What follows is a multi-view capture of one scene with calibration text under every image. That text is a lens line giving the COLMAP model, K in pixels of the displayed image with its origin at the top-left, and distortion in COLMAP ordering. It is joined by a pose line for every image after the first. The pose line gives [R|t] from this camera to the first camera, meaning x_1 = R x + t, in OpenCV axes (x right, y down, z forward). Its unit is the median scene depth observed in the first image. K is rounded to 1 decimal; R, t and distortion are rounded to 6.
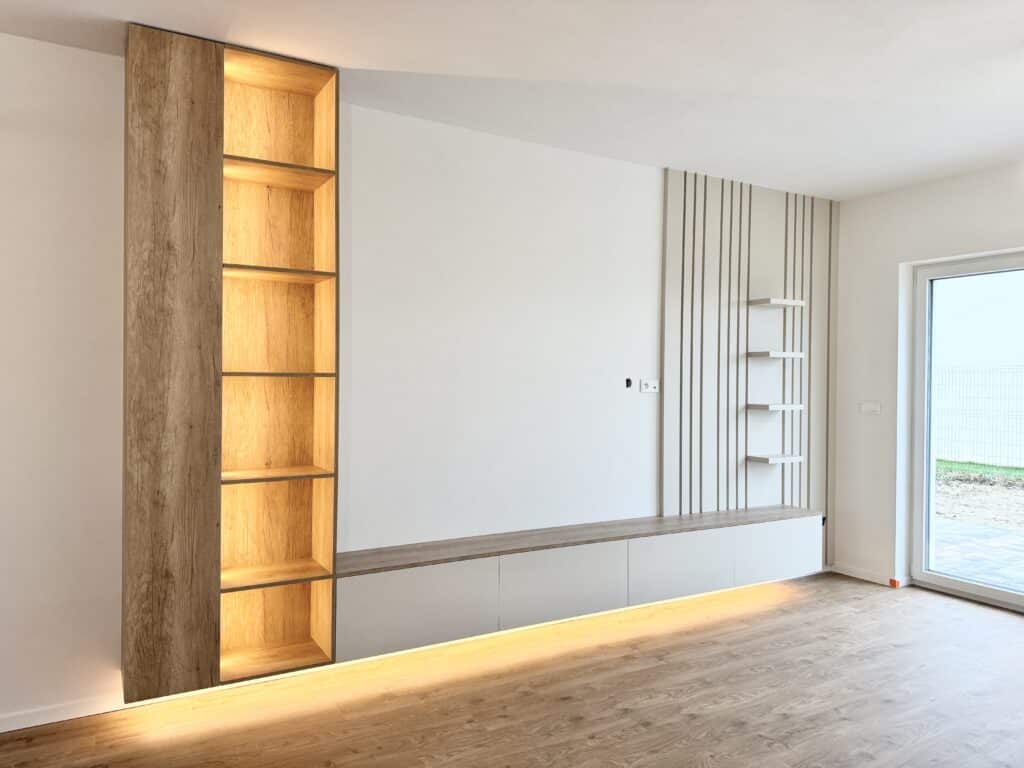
lens RADIAL K [[721.4, 0, 512.9], [0, 721.4, 385.2], [0, 0, 1]] dist [0.032678, -0.023686]
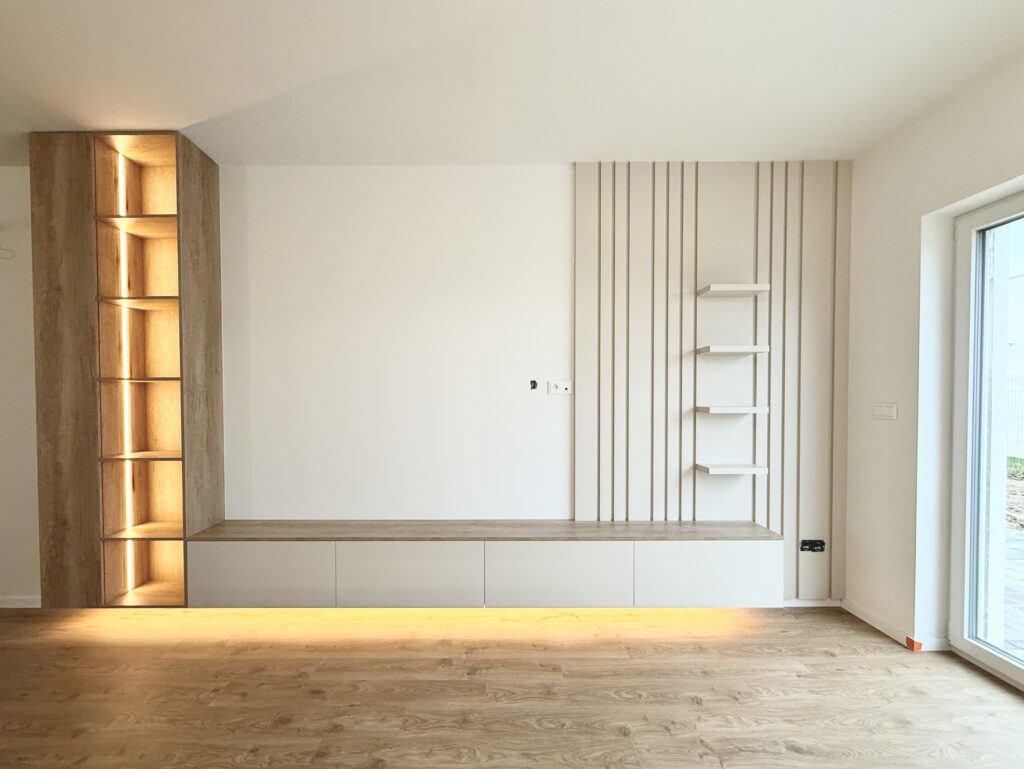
lens RADIAL K [[442.5, 0, 556.0], [0, 442.5, 411.1], [0, 0, 1]] dist [-0.001277, 0.002560]
pose [[0.861098, 0.000171, -0.508439, 0.551481], [0.006592, 0.999912, 0.011501, 0.029204], [0.508396, -0.013255, 0.861021, 0.528091]]
